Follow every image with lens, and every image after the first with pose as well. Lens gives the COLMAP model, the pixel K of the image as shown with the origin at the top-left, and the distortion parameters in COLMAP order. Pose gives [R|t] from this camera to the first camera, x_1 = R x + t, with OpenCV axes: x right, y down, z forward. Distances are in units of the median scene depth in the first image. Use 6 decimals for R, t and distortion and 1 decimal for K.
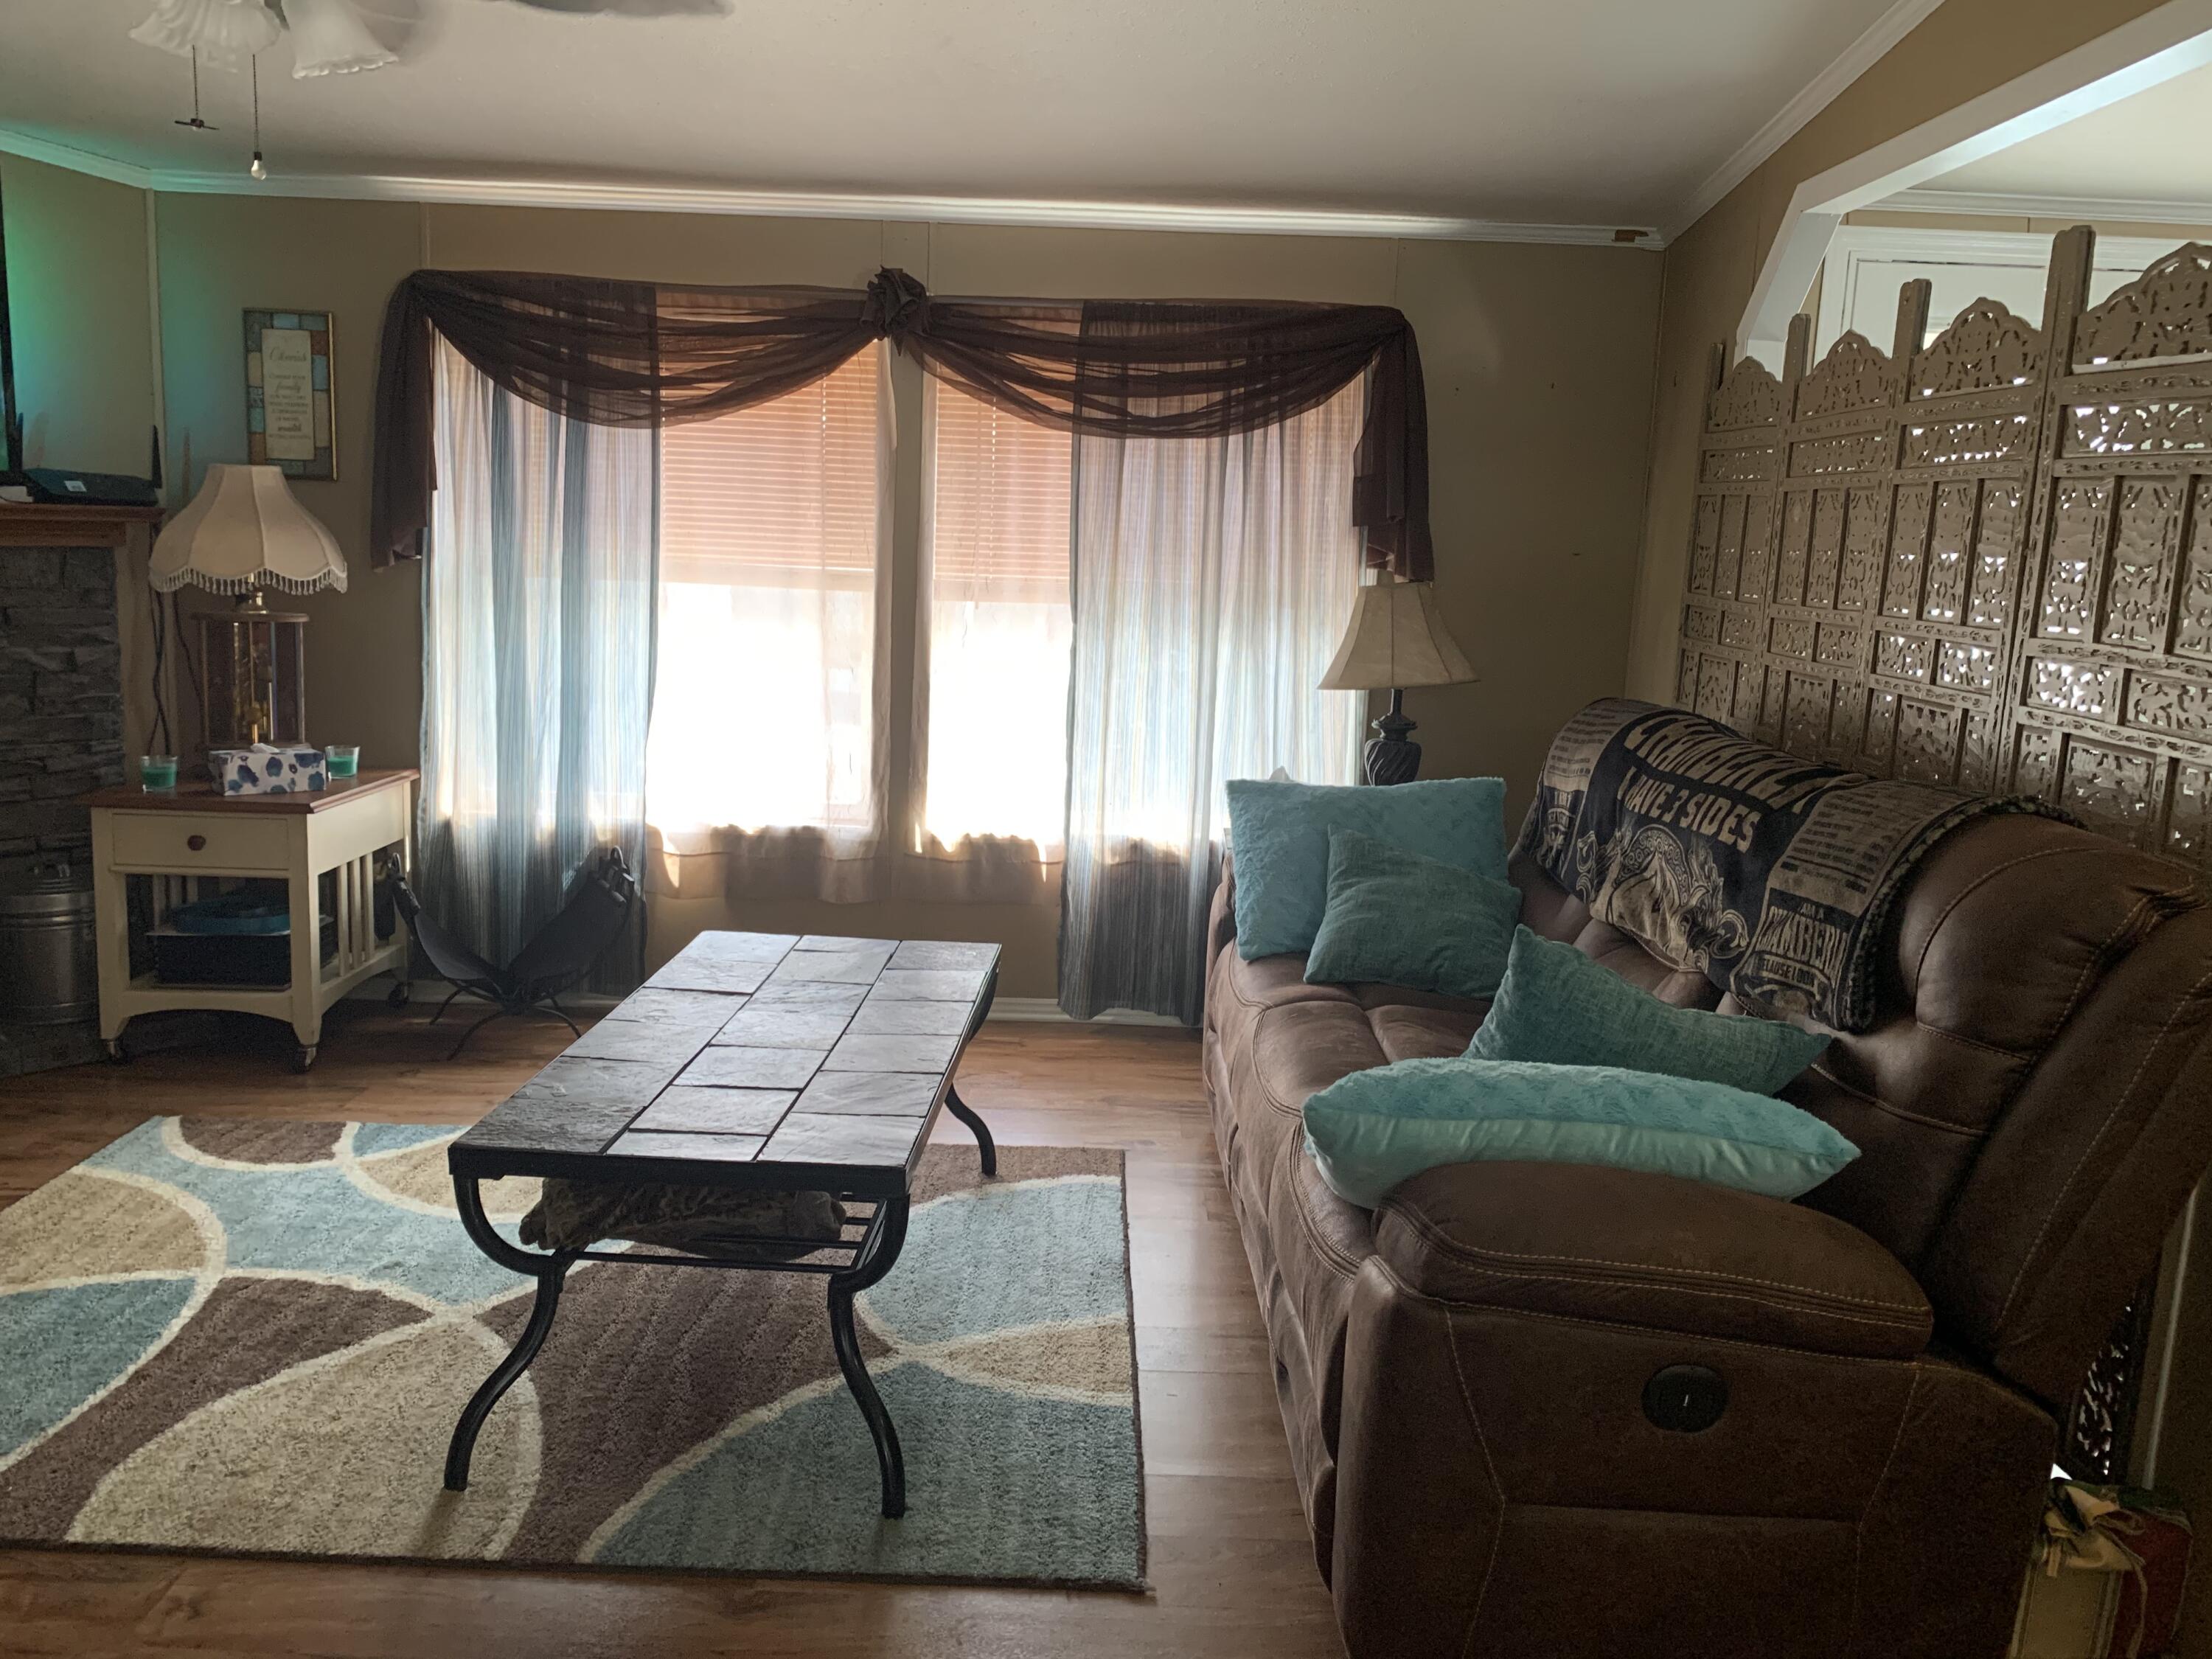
lens RADIAL K [[1706.0, 0, 1109.9], [0, 1706.0, 820.9], [0, 0, 1]] dist [0.017491, -0.011761]
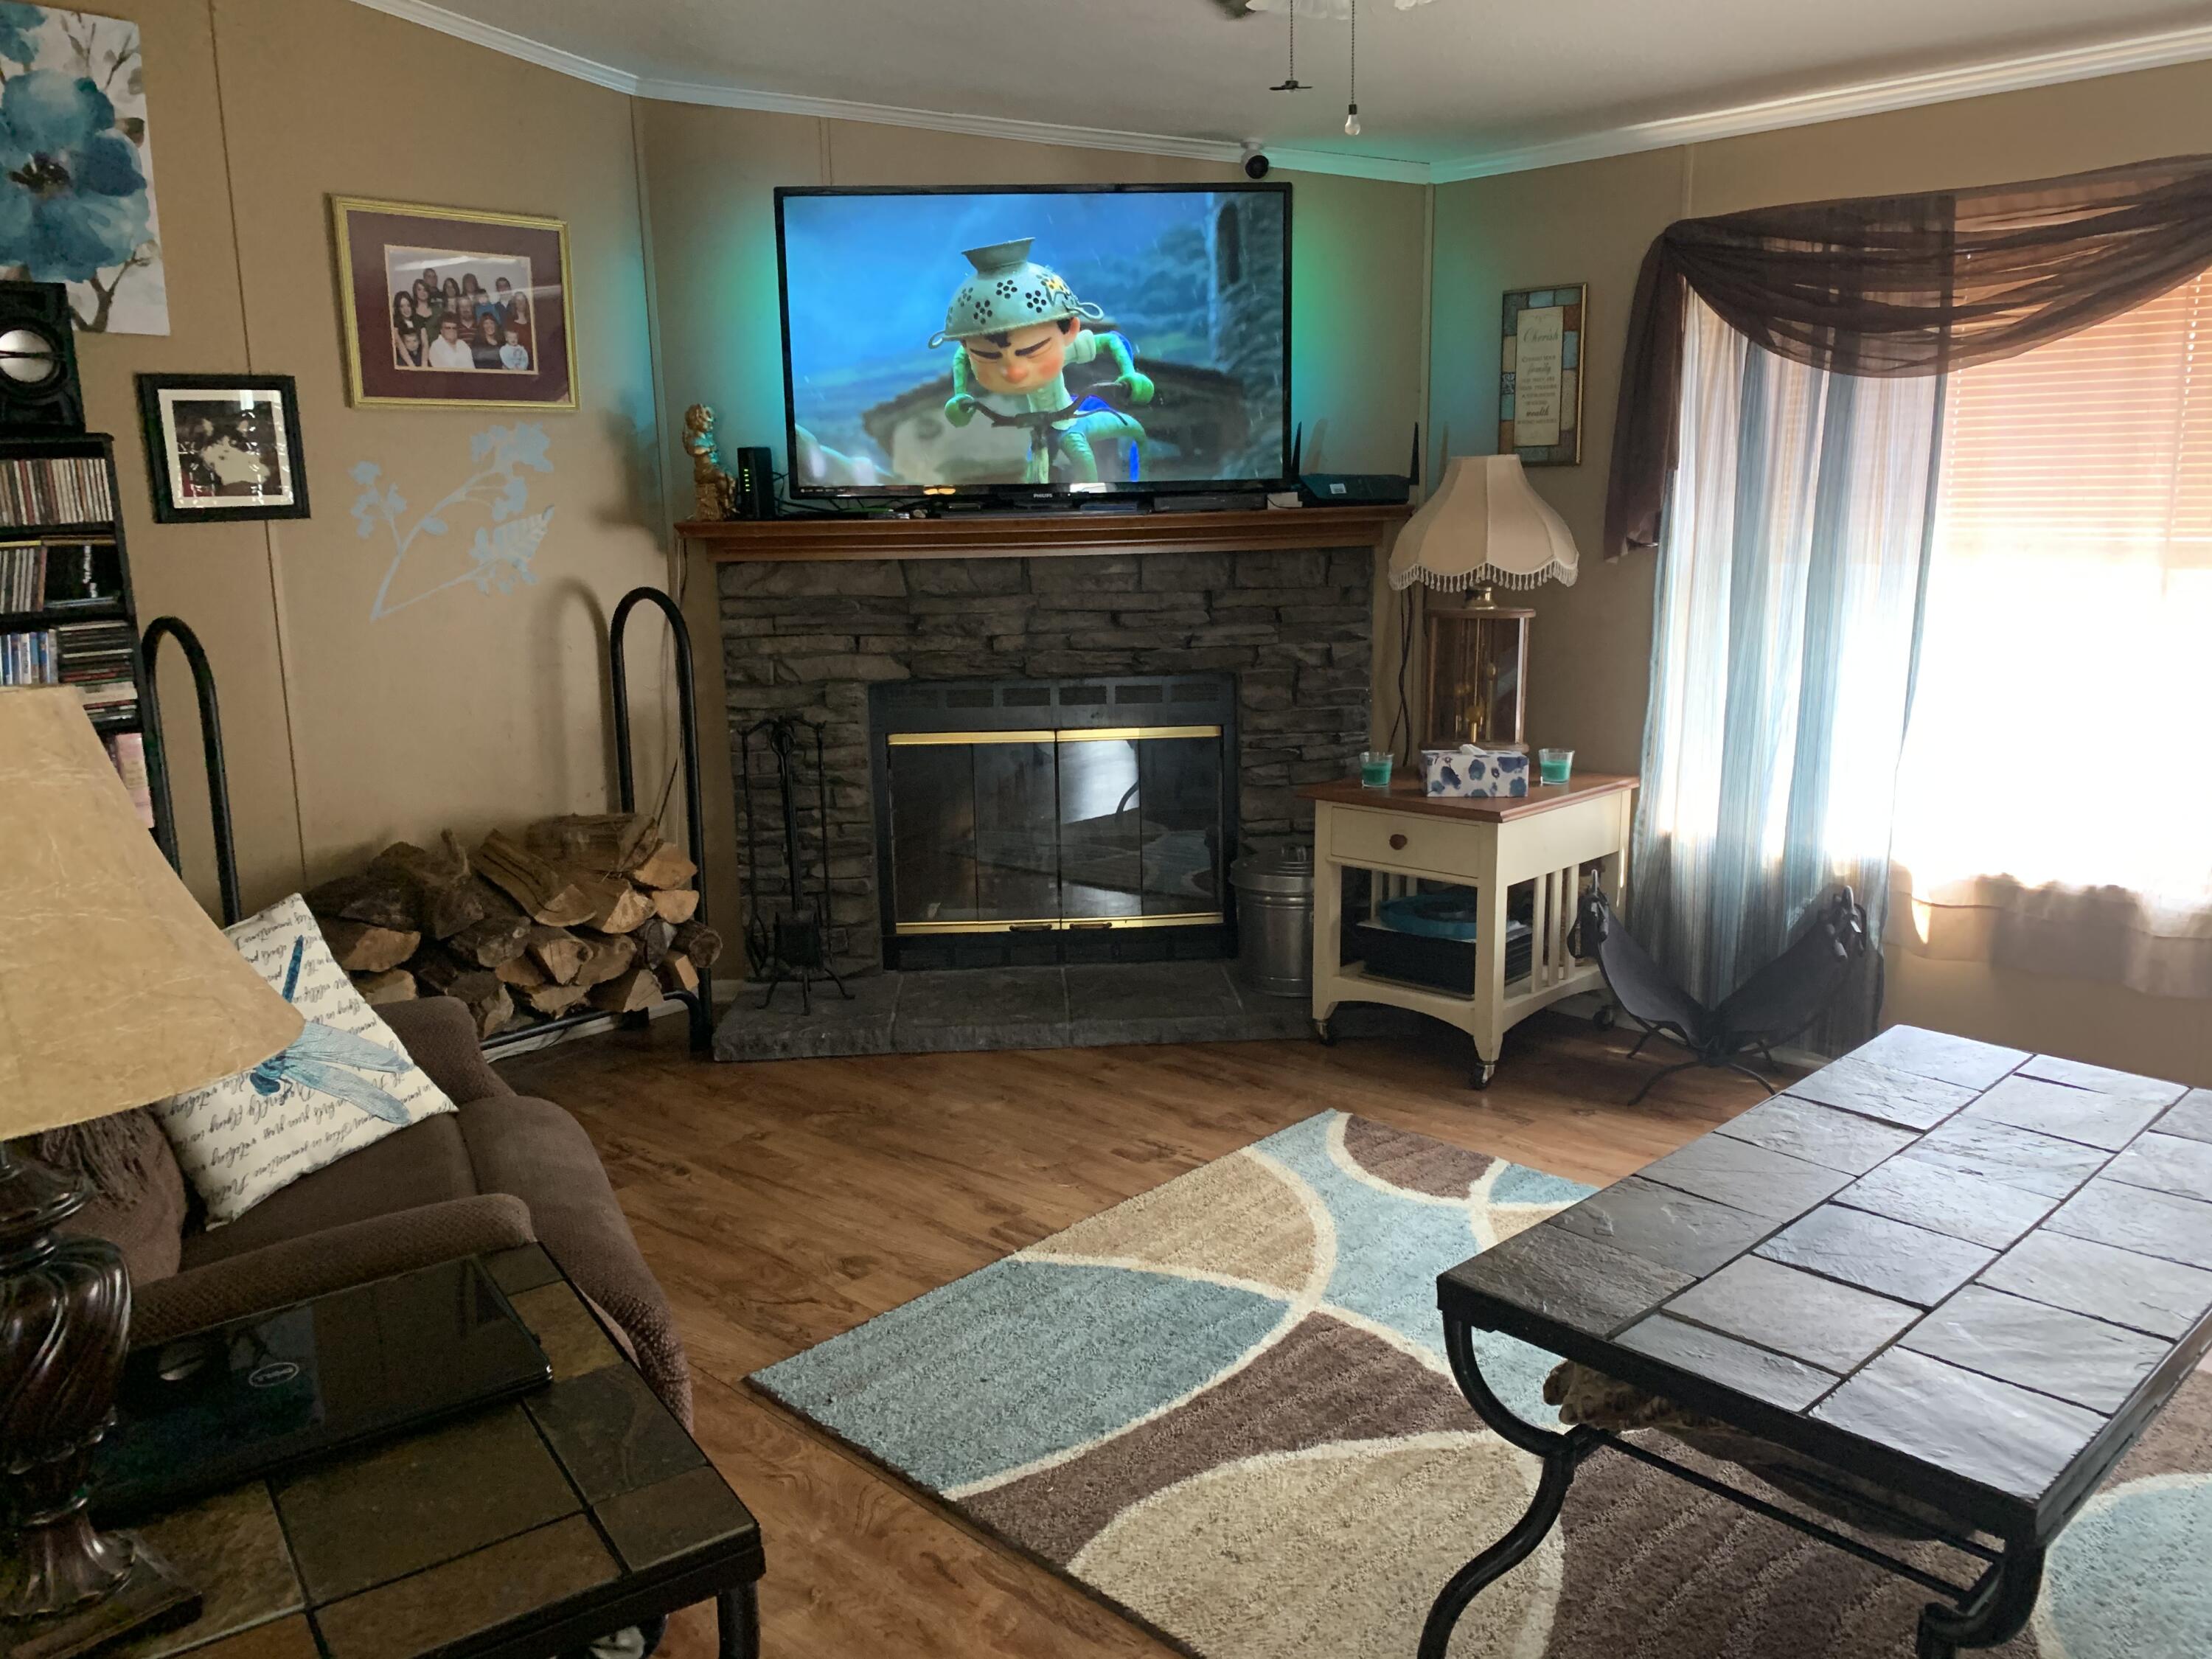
lens RADIAL K [[1706.0, 0, 1109.9], [0, 1706.0, 820.9], [0, 0, 1]] dist [0.017491, -0.011761]
pose [[0.714883, 0.084319, -0.694142, 0.031880], [-0.072611, 0.996288, 0.046242, -0.032130], [0.695464, 0.017345, 0.718351, 0.167350]]
